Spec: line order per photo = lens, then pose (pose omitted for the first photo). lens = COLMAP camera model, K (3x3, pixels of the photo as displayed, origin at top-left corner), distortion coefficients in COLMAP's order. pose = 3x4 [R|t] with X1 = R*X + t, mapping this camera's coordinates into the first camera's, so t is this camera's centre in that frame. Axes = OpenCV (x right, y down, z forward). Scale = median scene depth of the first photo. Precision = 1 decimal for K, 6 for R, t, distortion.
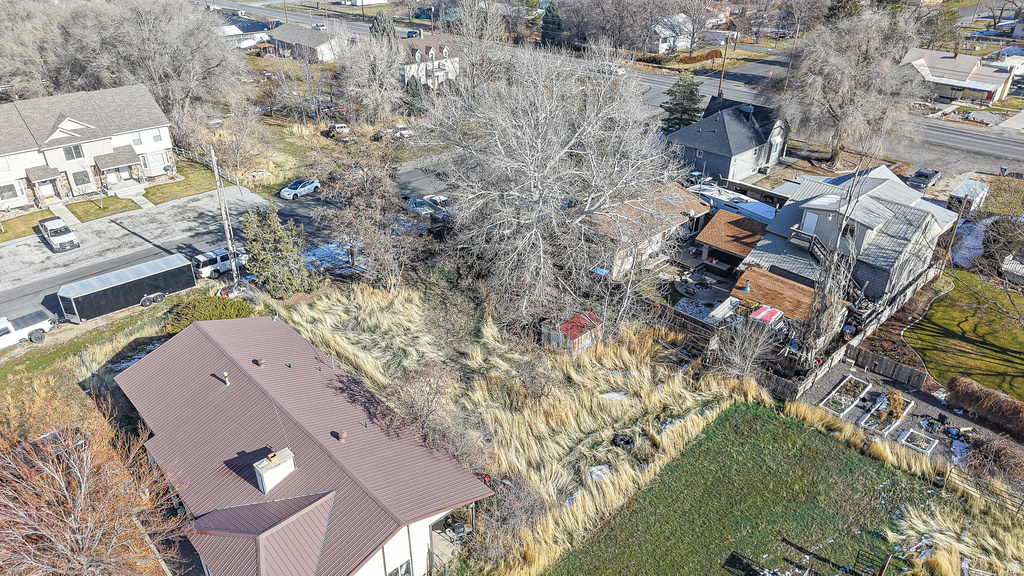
lens RADIAL K [[687.8, 0, 512.4], [0, 687.8, 284.8], [0, 0, 1]] dist [0.036619, -0.043420]
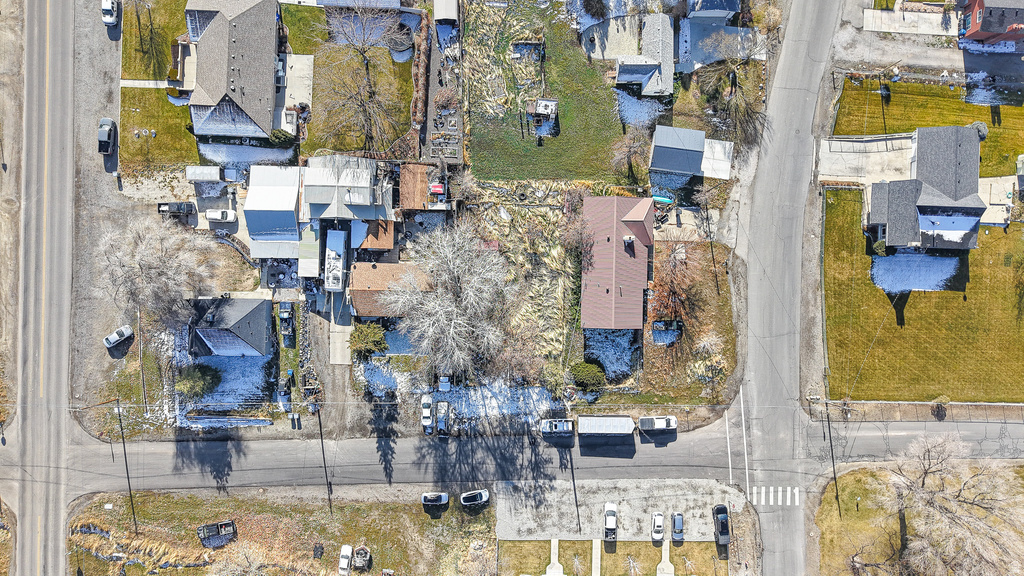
lens RADIAL K [[687.8, 0, 513.3], [0, 687.8, 289.3], [0, 0, 1]] dist [0.036619, -0.043420]
pose [[-0.708240, -0.705812, -0.015042, -0.027800], [0.329450, -0.349277, 0.877193, -1.627893], [-0.624387, 0.616307, 0.479902, -0.078401]]
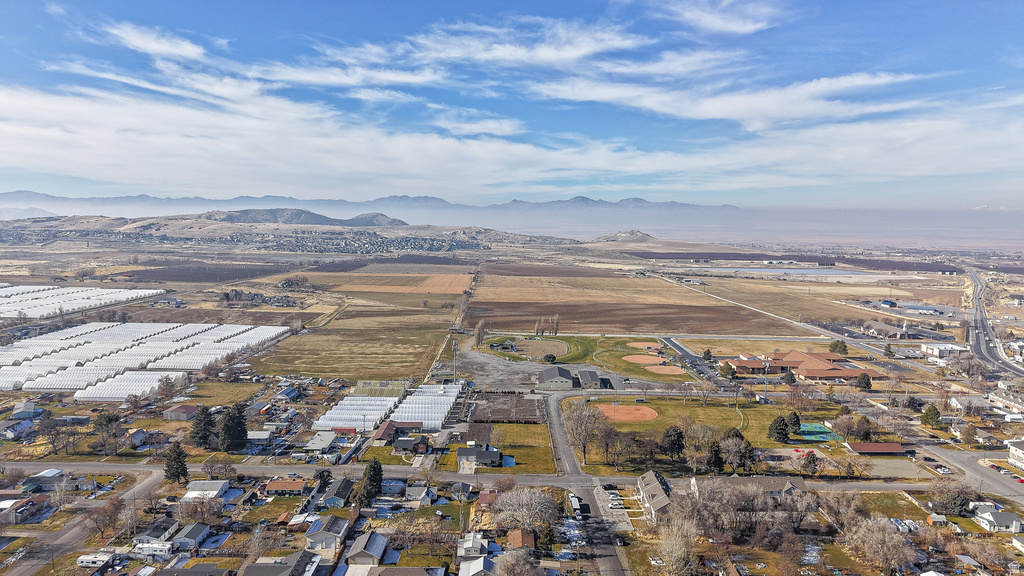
lens RADIAL K [[687.8, 0, 515.0], [0, 687.8, 287.4], [0, 0, 1]] dist [0.036619, -0.043420]
pose [[-0.687644, 0.060258, -0.723543, 2.928354], [-0.365417, 0.832409, 0.416611, -2.903197], [0.627388, 0.550875, -0.550382, 2.352772]]
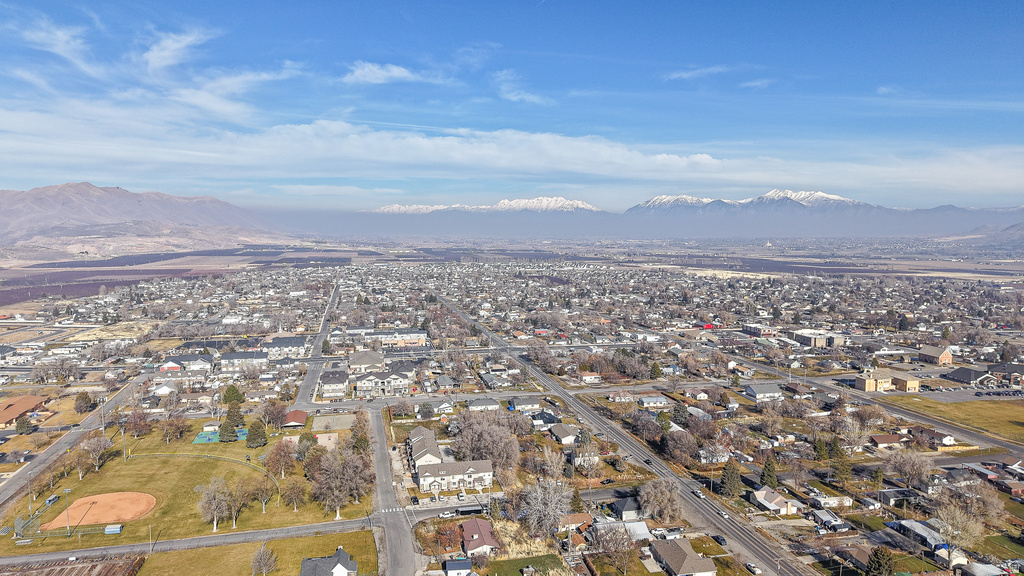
lens RADIAL K [[687.8, 0, 515.1], [0, 687.8, 298.8], [0, 0, 1]] dist [0.036619, -0.043420]
pose [[0.855406, 0.049582, -0.515579, 2.001381], [-0.245483, 0.915320, -0.319261, 0.100817], [0.456090, 0.399664, 0.795142, -3.087977]]
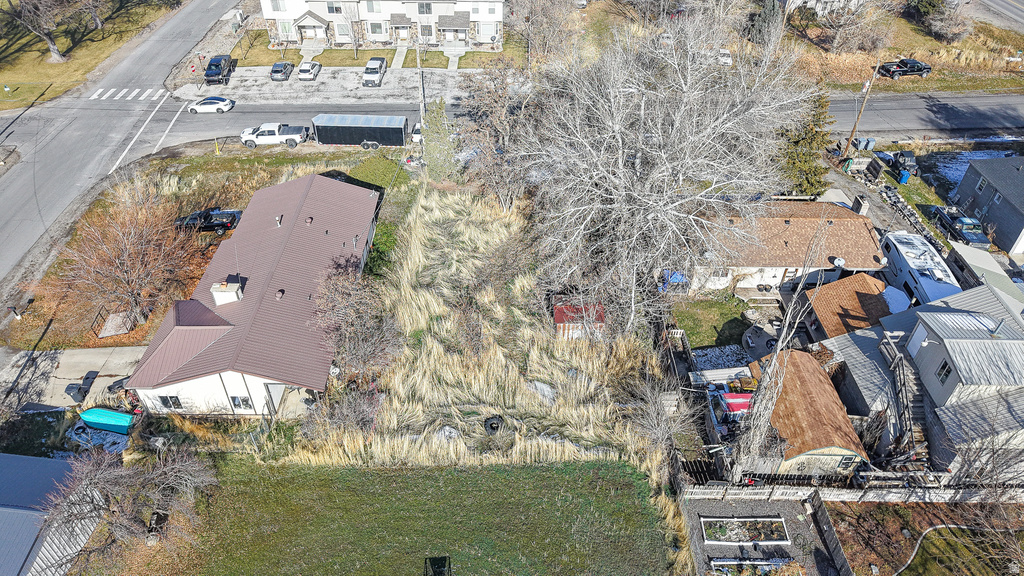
lens RADIAL K [[687.8, 0, 513.2], [0, 687.8, 288.8], [0, 0, 1]] dist [0.036619, -0.043420]
pose [[0.721936, 0.441460, -0.532843, 0.429940], [-0.339428, 0.896970, 0.283256, -0.176160], [0.602991, -0.023631, 0.797398, 0.124604]]
